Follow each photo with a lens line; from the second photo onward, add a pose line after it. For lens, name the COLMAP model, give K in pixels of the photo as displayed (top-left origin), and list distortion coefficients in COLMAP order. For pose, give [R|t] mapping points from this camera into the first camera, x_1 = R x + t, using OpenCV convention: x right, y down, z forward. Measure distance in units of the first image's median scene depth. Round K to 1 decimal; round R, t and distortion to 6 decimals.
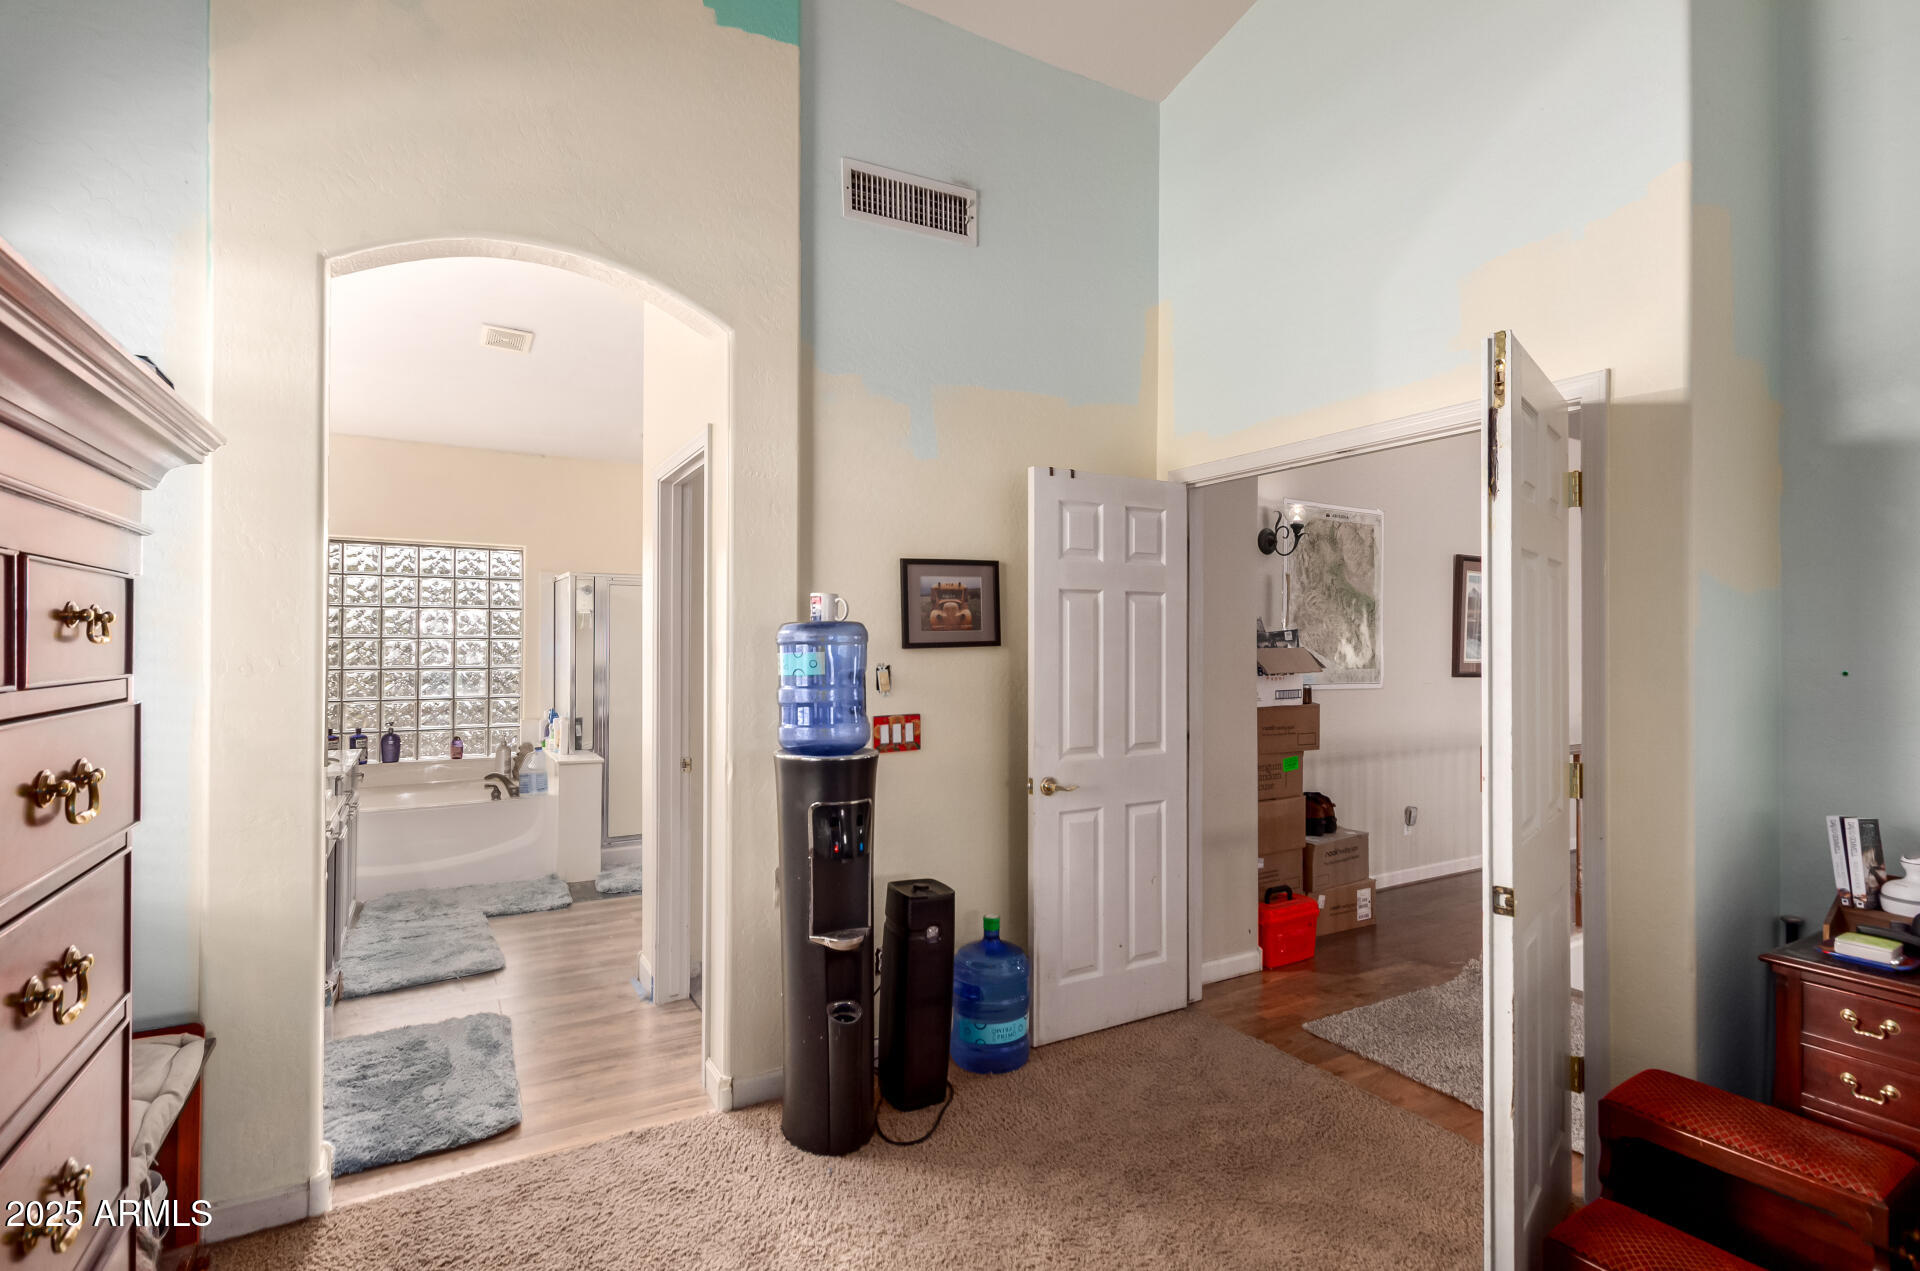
lens RADIAL K [[922.9, 0, 969.7], [0, 922.9, 637.1], [0, 0, 1]] dist [0.002492, 0.000971]
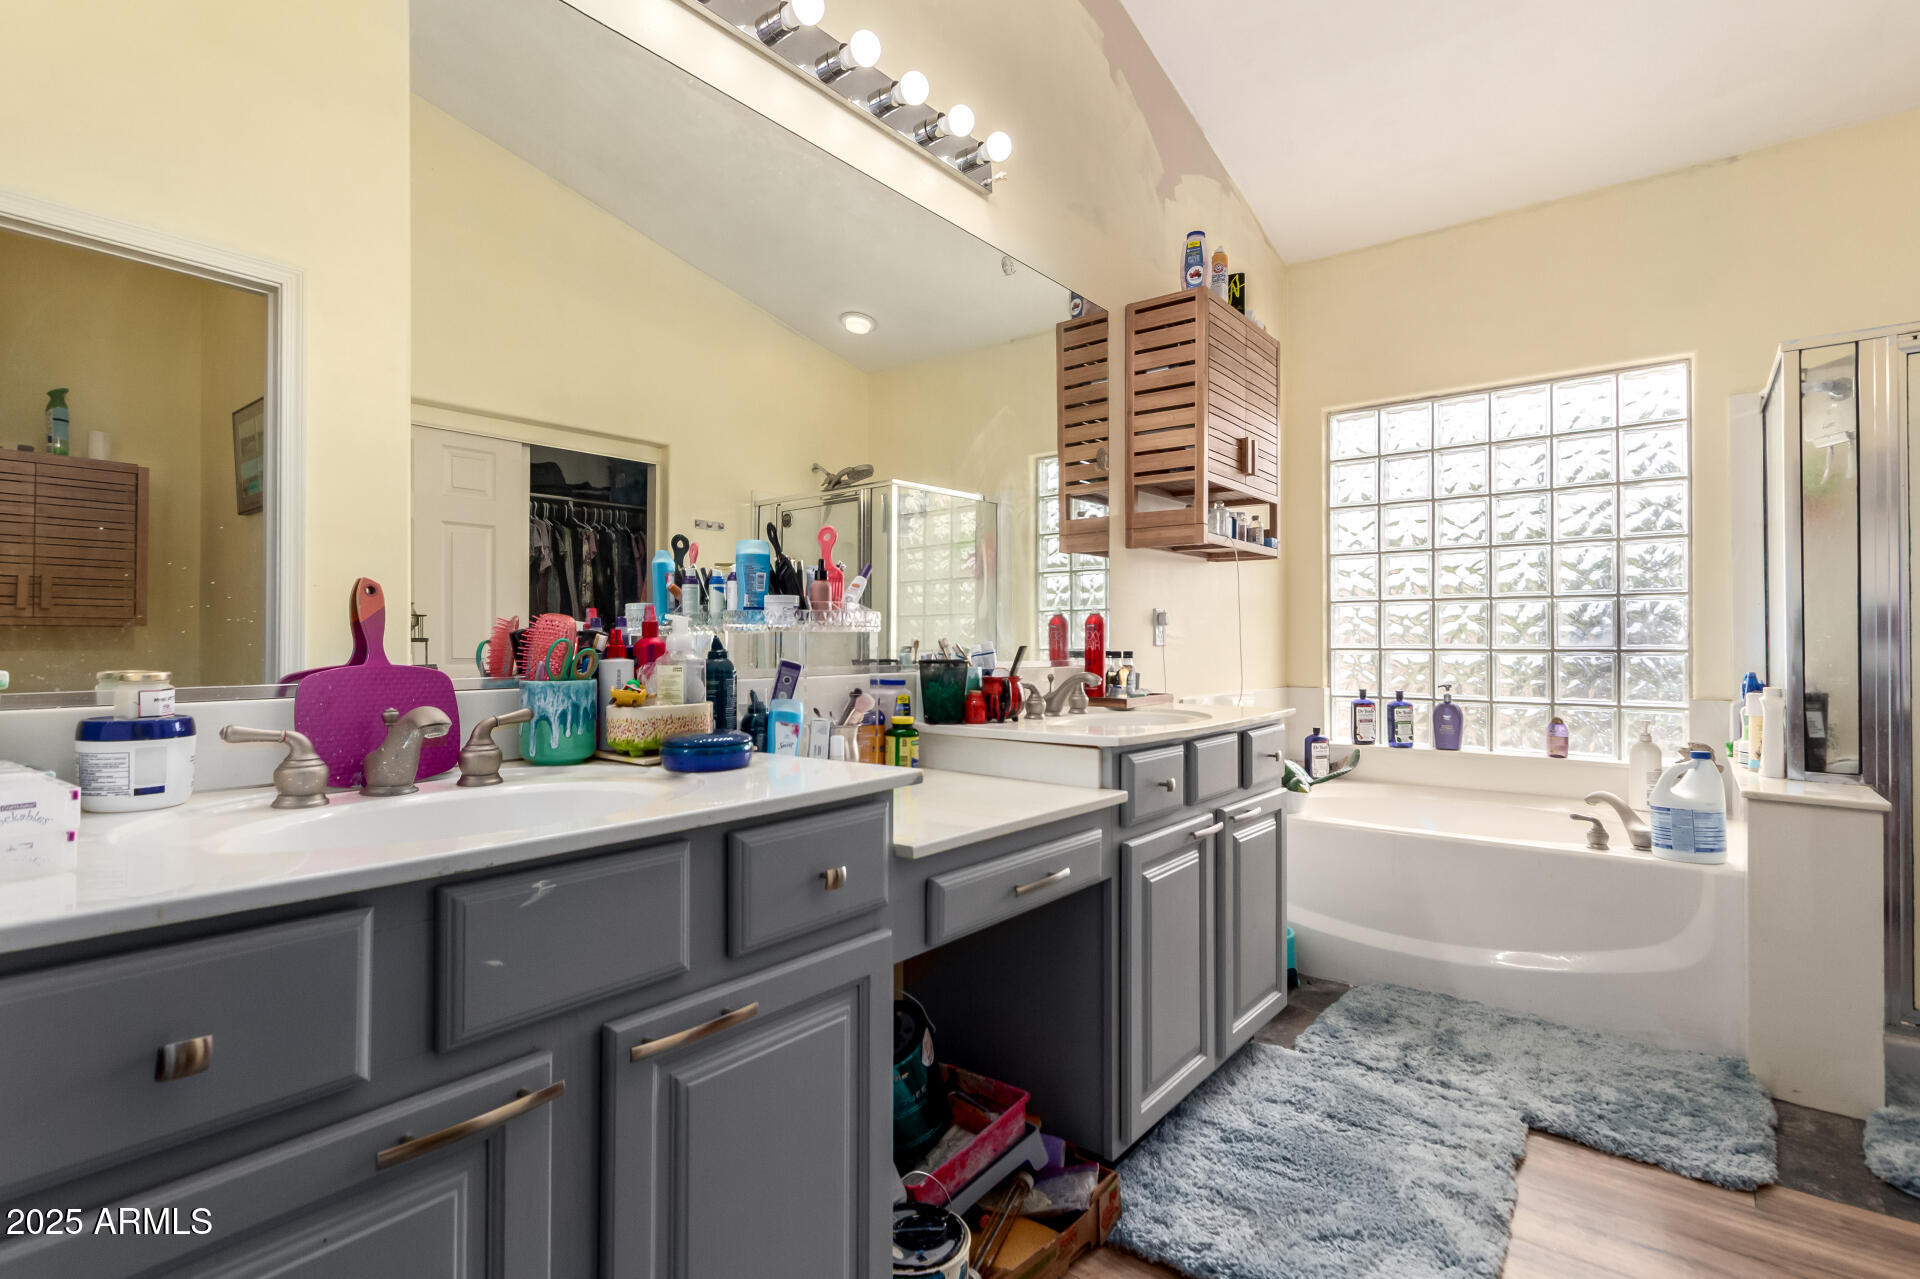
lens RADIAL K [[927.4, 0, 966.3], [0, 927.4, 626.8], [0, 0, 1]] dist [0.001119, 0.000024]
pose [[0.371816, -0.010639, -0.928245, -0.175694], [0.010891, 0.999916, -0.007098, 0.055768], [0.928242, -0.007470, 0.371901, 0.486017]]
